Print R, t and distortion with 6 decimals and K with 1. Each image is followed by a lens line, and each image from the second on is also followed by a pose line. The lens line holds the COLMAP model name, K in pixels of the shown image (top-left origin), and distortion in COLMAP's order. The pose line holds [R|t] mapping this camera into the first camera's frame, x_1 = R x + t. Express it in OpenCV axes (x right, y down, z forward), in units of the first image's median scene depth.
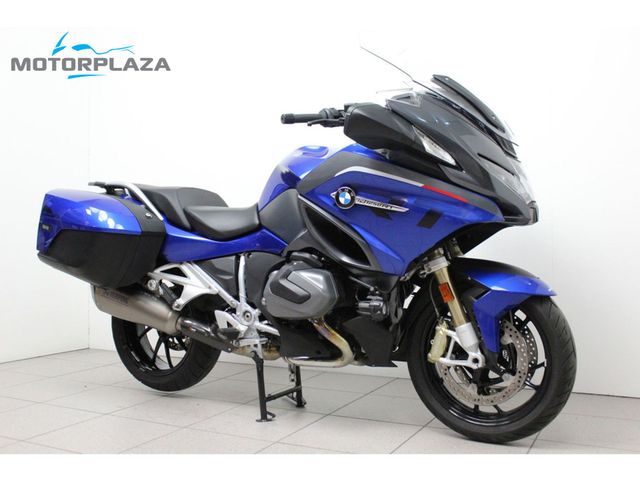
lens RADIAL K [[639.3, 0, 320.0], [0, 639.3, 240.0], [0, 0, 1]] dist [-0.131015, -0.002685]
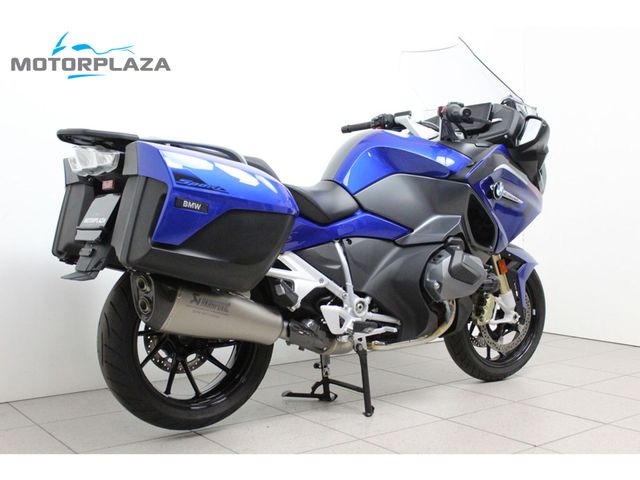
lens RADIAL K [[783.8, 0, 320.0], [0, 783.8, 240.0], [0, 0, 1]] dist [-0.177484, 0.002020]
pose [[0.453522, -0.023487, 0.890935, -1.105291], [-0.011829, 0.999406, 0.032368, -0.013060], [-0.891166, -0.025219, 0.452975, 0.521615]]
